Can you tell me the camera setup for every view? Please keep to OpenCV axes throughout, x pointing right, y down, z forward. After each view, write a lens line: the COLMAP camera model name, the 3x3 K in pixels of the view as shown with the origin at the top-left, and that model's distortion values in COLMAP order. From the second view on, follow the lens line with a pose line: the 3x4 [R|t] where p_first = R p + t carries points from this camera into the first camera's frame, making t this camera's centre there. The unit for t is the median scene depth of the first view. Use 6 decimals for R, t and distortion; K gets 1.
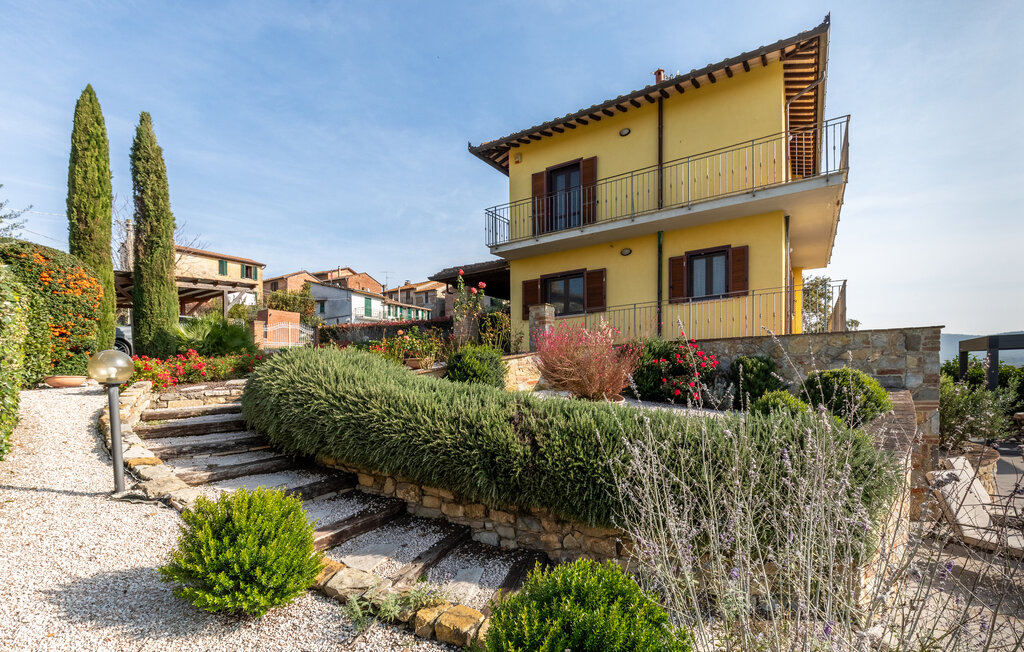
lens RADIAL K [[471.5, 0, 511.6], [0, 471.5, 383.6], [0, 0, 1]] dist [0.001509, 0.000294]
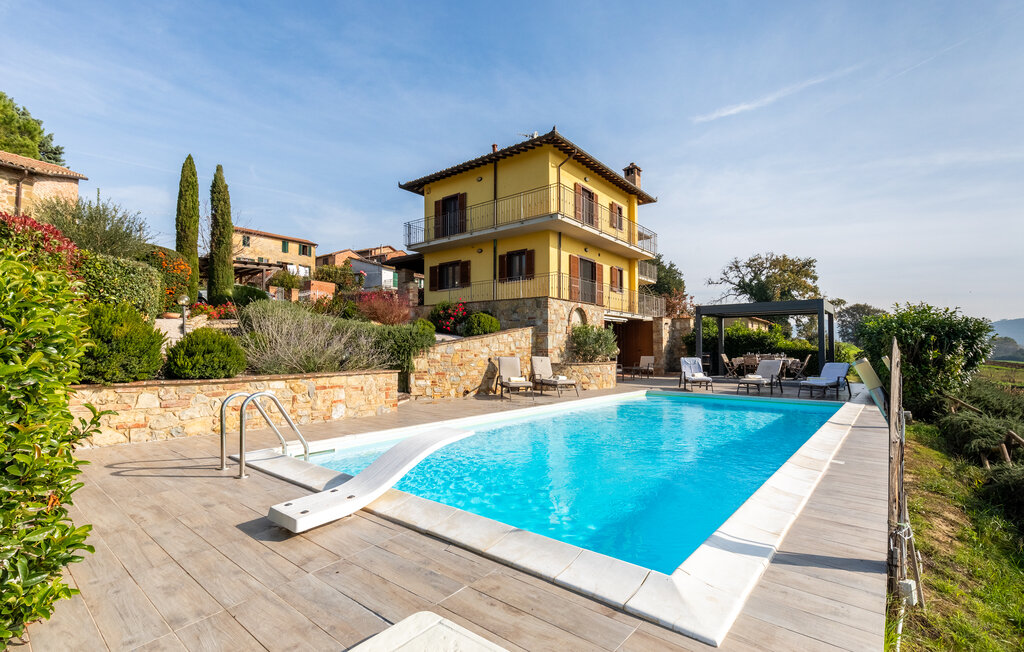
lens RADIAL K [[466.2, 0, 511.5], [0, 466.2, 351.3], [0, 0, 1]] dist [0.001056, -0.000170]
pose [[0.991490, 0.035595, -0.125218, 0.519362], [-0.036753, 0.999300, -0.006951, 0.072856], [0.124883, 0.011494, 0.992105, -0.547301]]
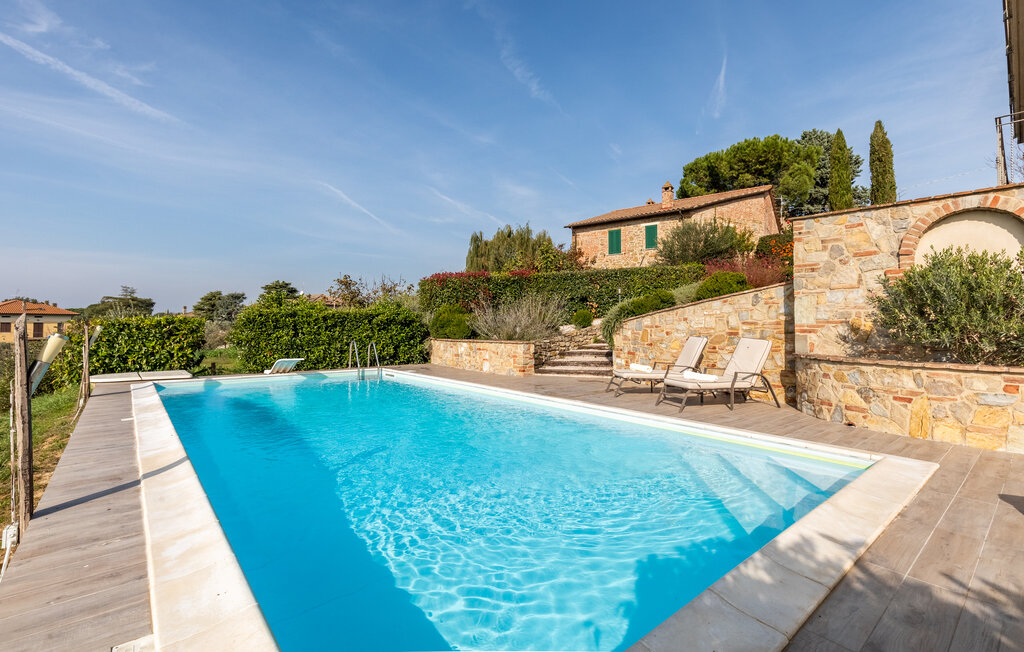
lens RADIAL K [[461.9, 0, 512.0], [0, 461.9, 326.0], [0, 0, 1]] dist [0.001252, 0.000156]
pose [[-0.303338, 0.033548, -0.952292, 1.052121], [-0.010812, 0.999195, 0.038644, 0.042583], [0.952822, 0.022019, -0.302731, 0.349743]]
